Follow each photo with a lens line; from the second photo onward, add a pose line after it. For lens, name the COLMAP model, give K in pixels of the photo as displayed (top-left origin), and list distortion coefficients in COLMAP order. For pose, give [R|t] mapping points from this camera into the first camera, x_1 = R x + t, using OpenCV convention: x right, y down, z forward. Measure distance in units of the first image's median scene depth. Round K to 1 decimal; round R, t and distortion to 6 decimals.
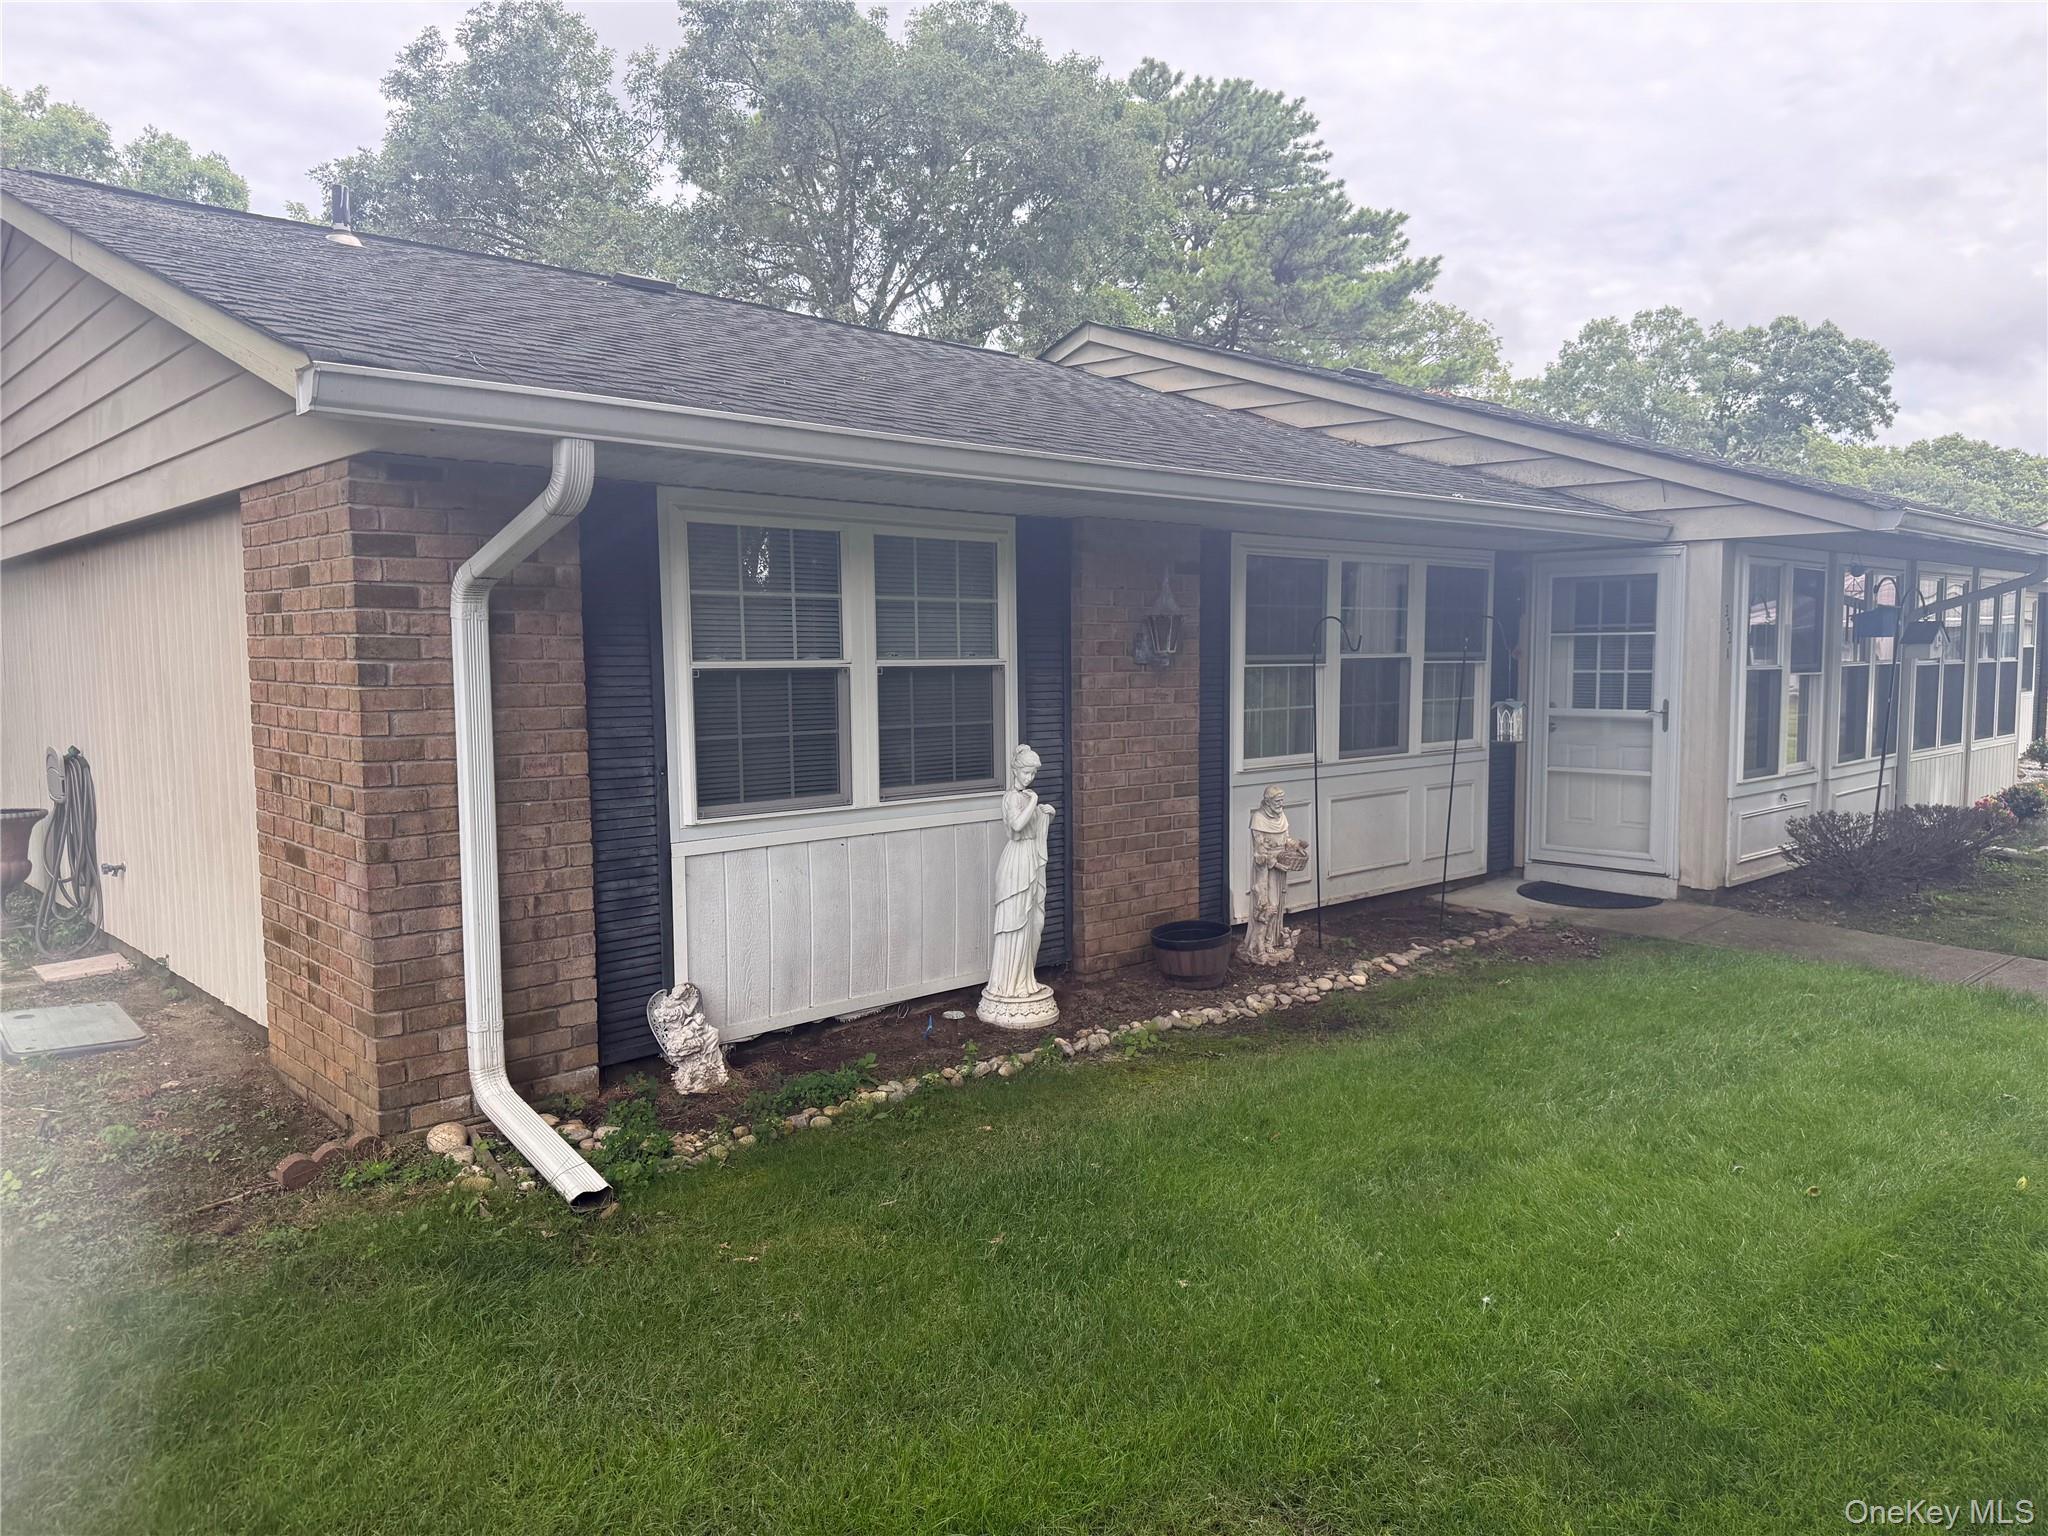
lens RADIAL K [[1443.3, 0, 1024.9], [0, 1443.3, 763.8], [0, 0, 1]] dist [-0.000290, -0.002720]
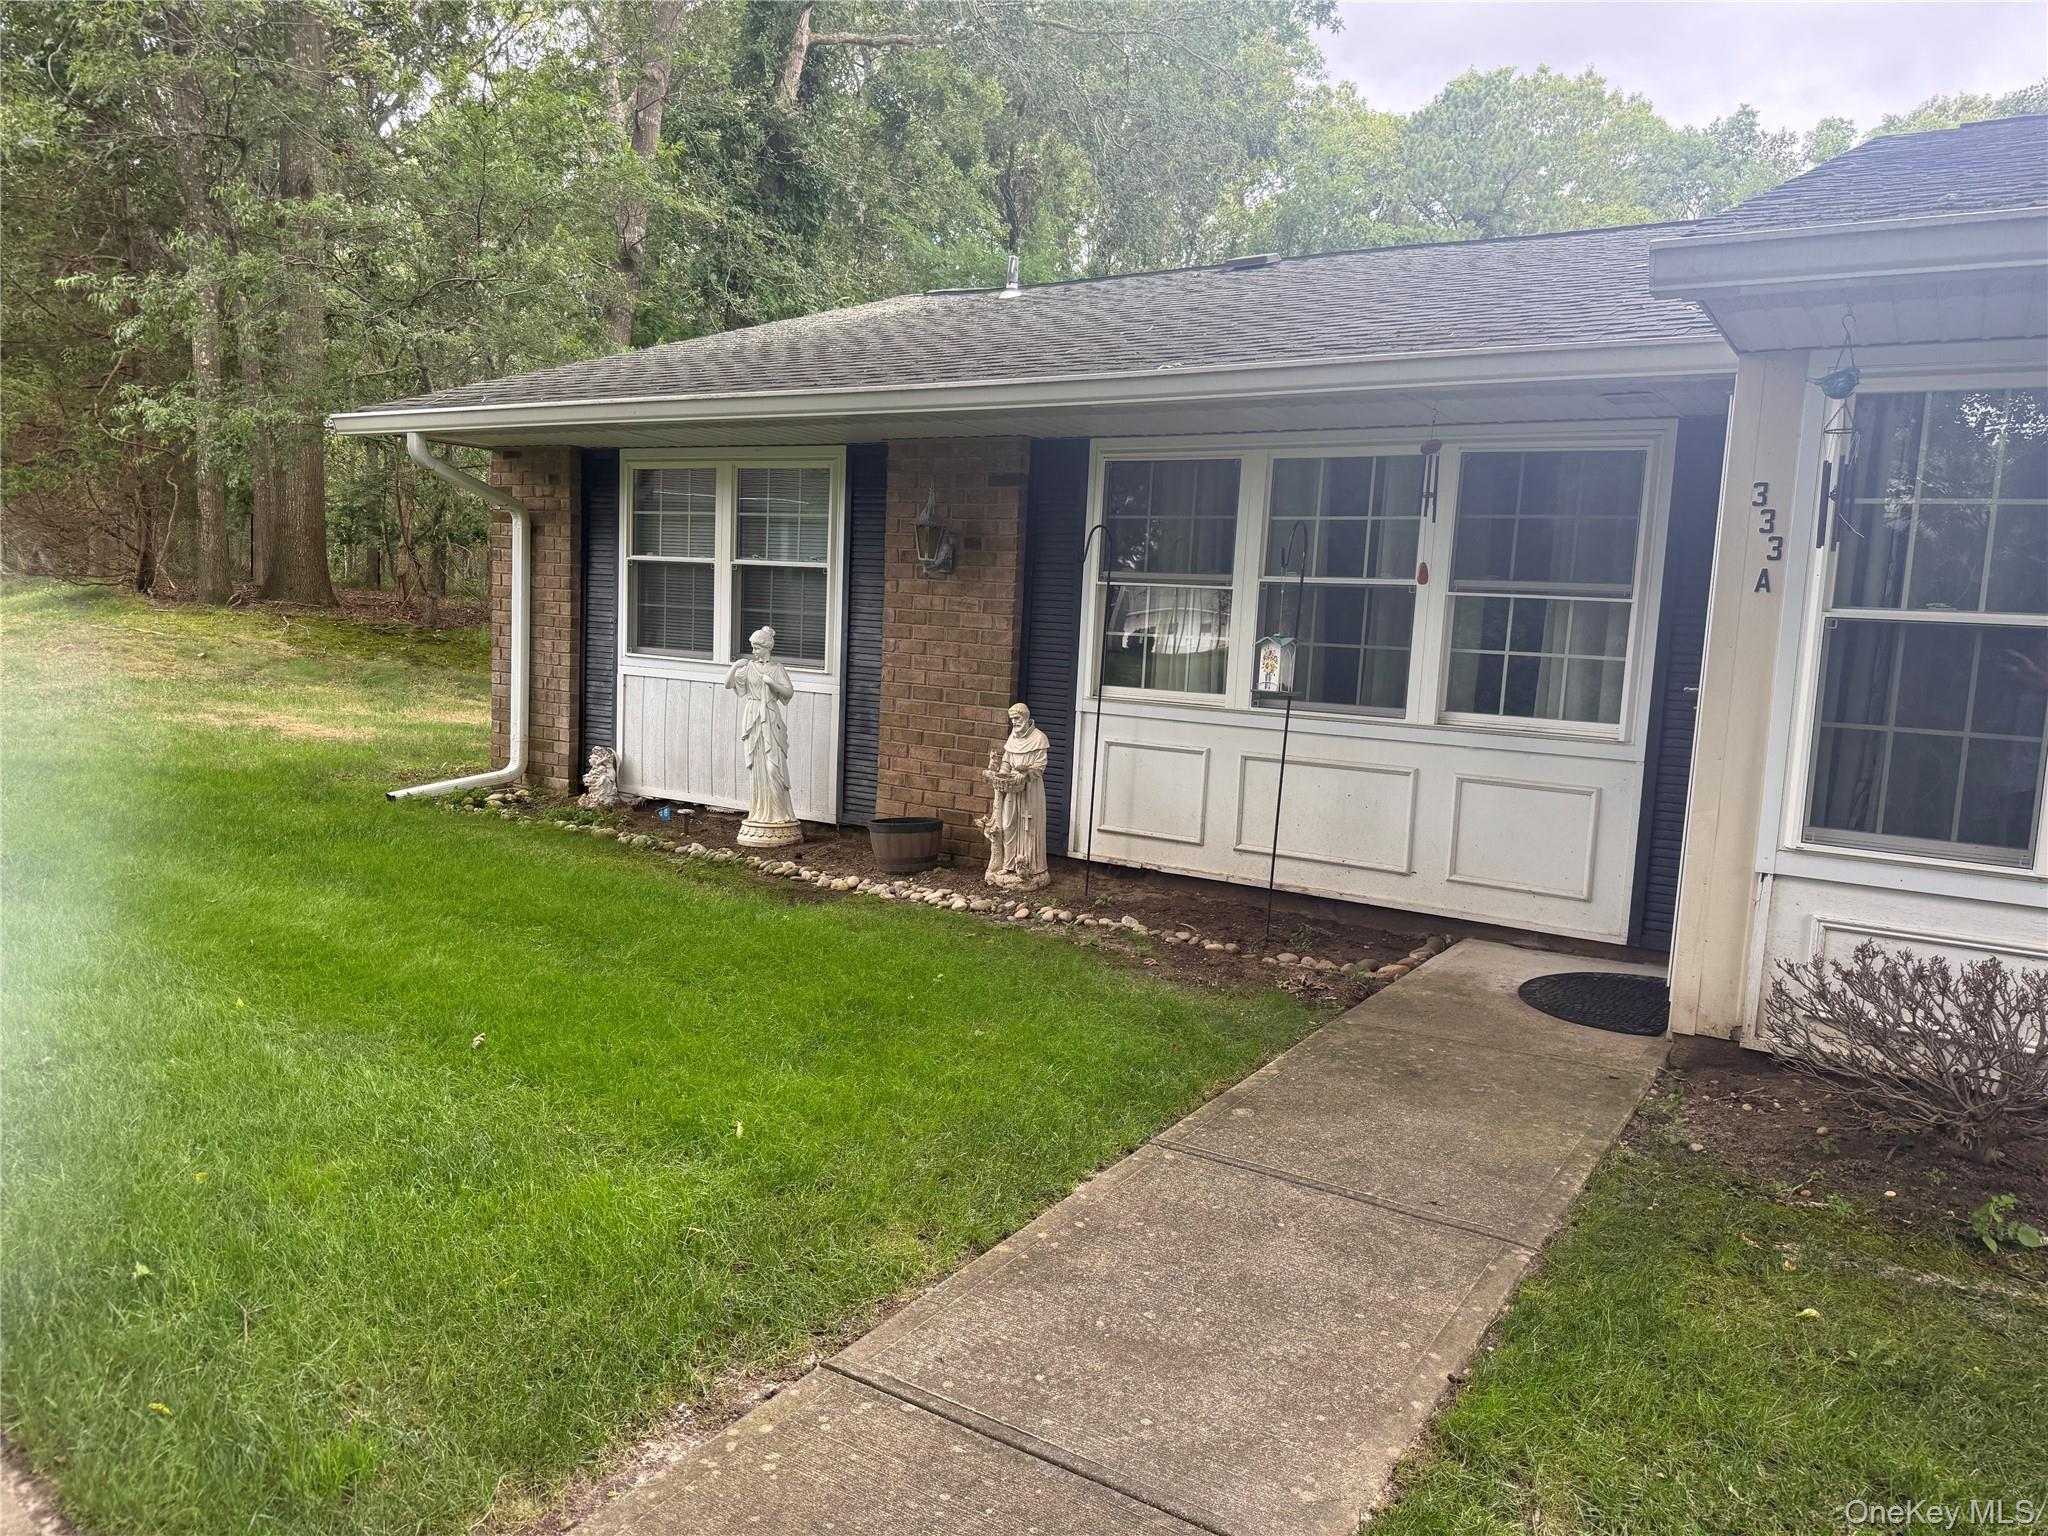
lens RADIAL K [[1443.3, 0, 1025.3], [0, 1443.3, 772.9], [0, 0, 1]] dist [-0.000290, -0.002720]
pose [[0.243967, 0.148971, -0.958273, 1.151685], [-0.113312, 0.985742, 0.124393, -0.063763], [0.963141, 0.078236, 0.257369, 0.800826]]
